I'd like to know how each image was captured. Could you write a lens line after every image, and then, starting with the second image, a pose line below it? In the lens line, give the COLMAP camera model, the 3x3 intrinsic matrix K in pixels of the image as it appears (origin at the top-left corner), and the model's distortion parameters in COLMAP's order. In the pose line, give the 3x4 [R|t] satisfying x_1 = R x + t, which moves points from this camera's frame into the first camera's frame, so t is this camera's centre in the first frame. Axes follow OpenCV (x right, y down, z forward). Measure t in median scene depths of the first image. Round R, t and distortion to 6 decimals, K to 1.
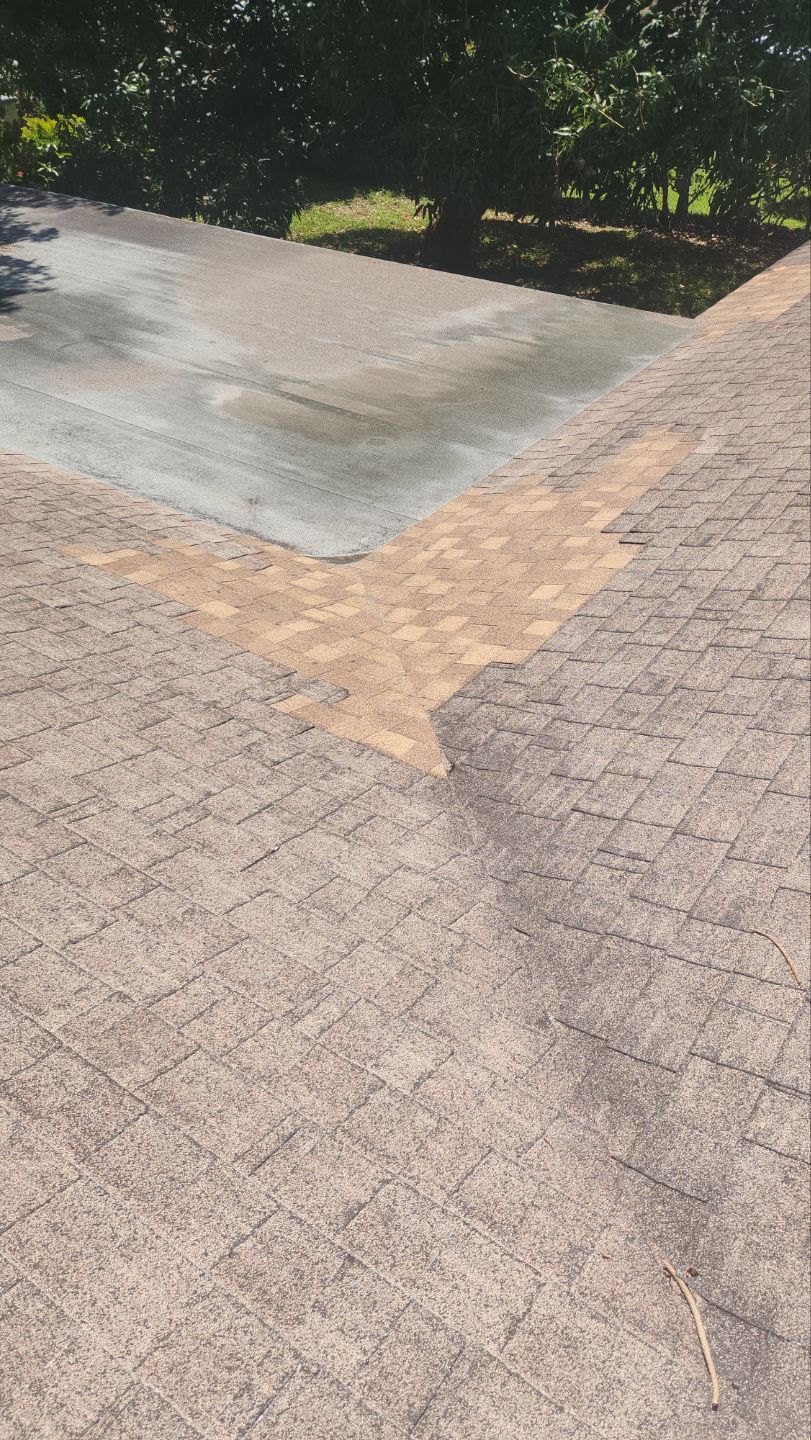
lens RADIAL K [[1009.4, 0, 394.8], [0, 1009.4, 723.9], [0, 0, 1]] dist [0.073296, -0.053988]
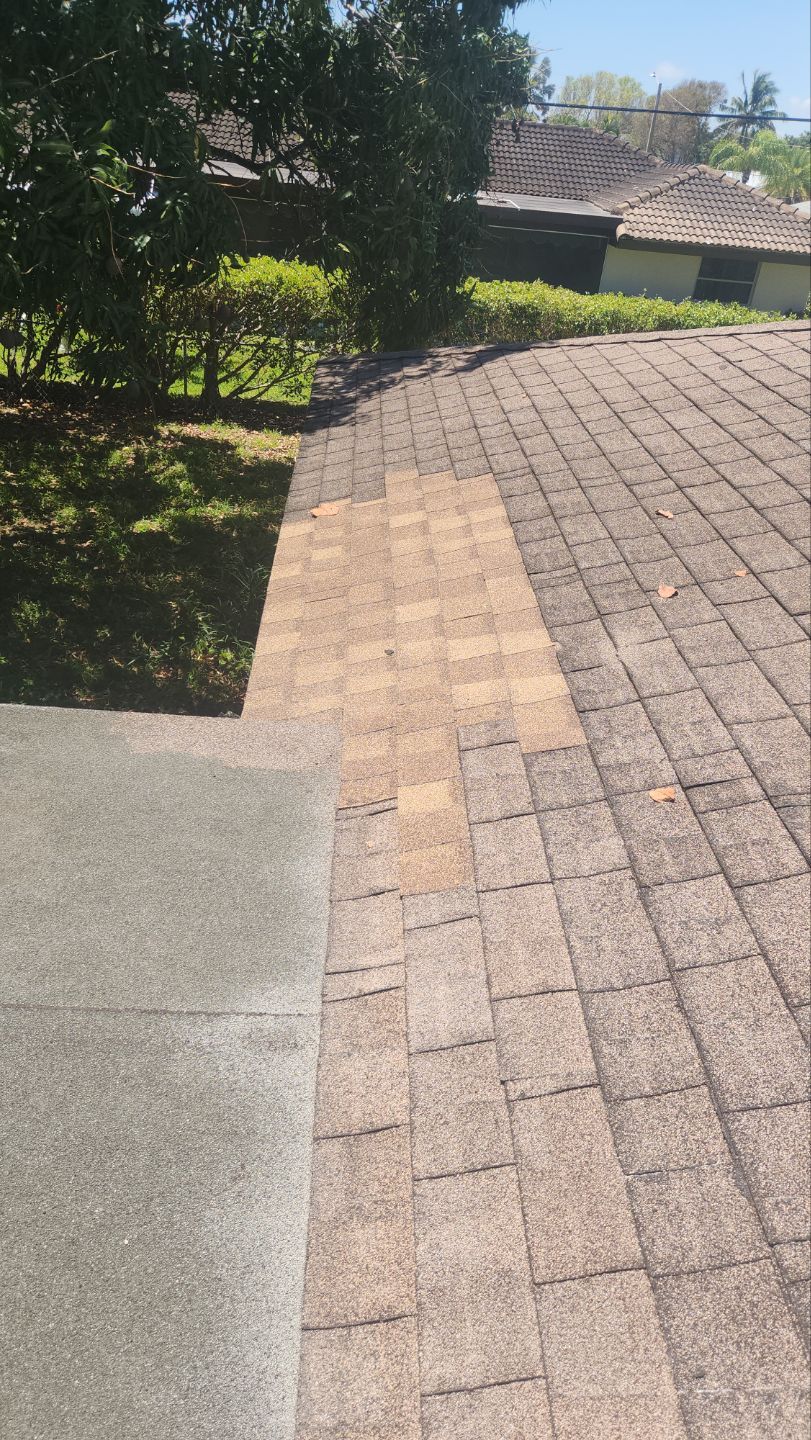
lens RADIAL K [[1009.4, 0, 408.5], [0, 1009.4, 727.4], [0, 0, 1]] dist [0.073296, -0.053988]
pose [[0.791317, -0.232347, 0.565537, 0.211804], [0.297003, 0.954590, -0.023389, -0.573349], [-0.534422, 0.186474, 0.824391, 1.085593]]
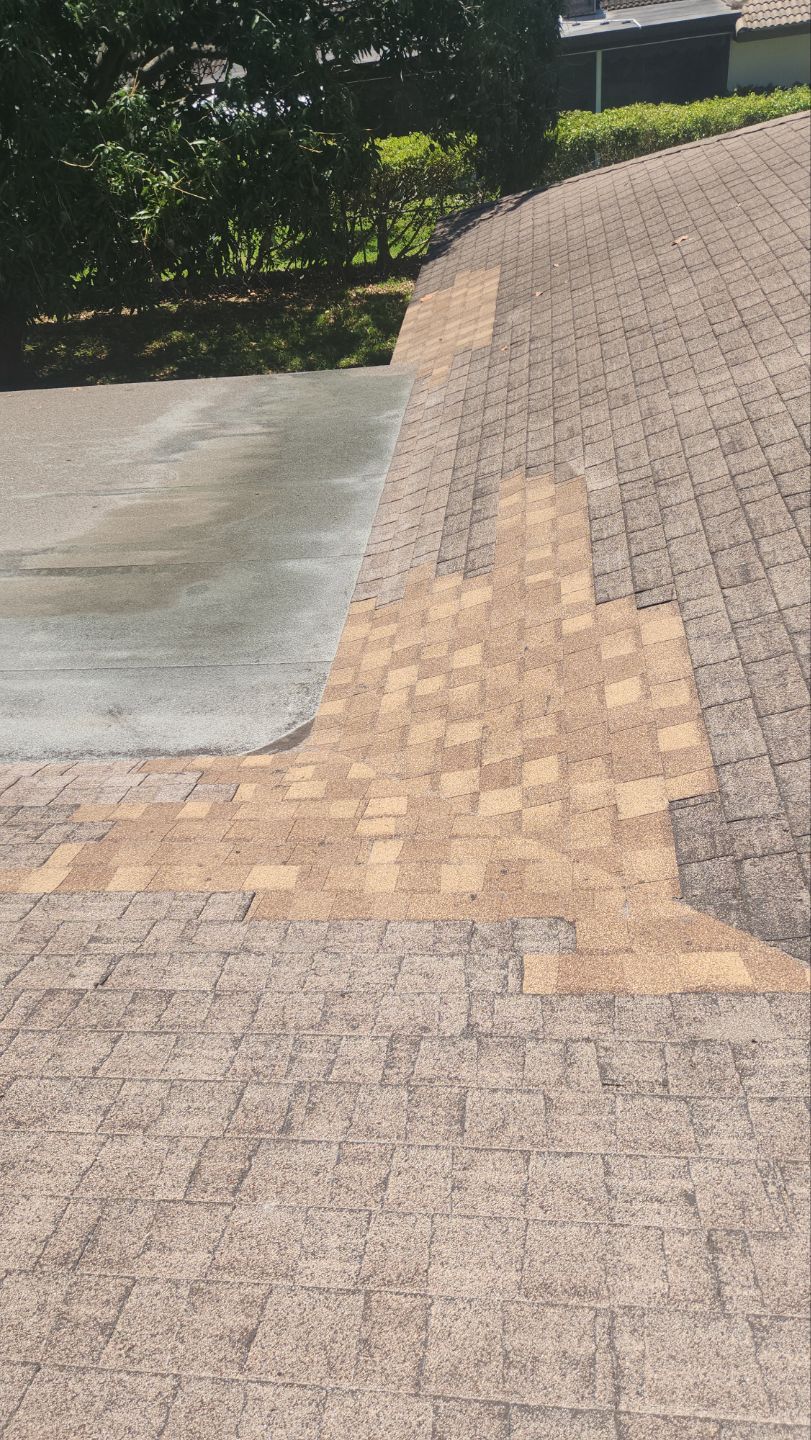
lens RADIAL K [[1009.4, 0, 395.3], [0, 1009.4, 726.2], [0, 0, 1]] dist [0.073296, -0.053988]
pose [[0.867386, -0.371098, 0.331555, -0.235313], [0.388964, 0.921155, 0.013442, -0.149020], [-0.310402, 0.117304, 0.943340, 0.217772]]
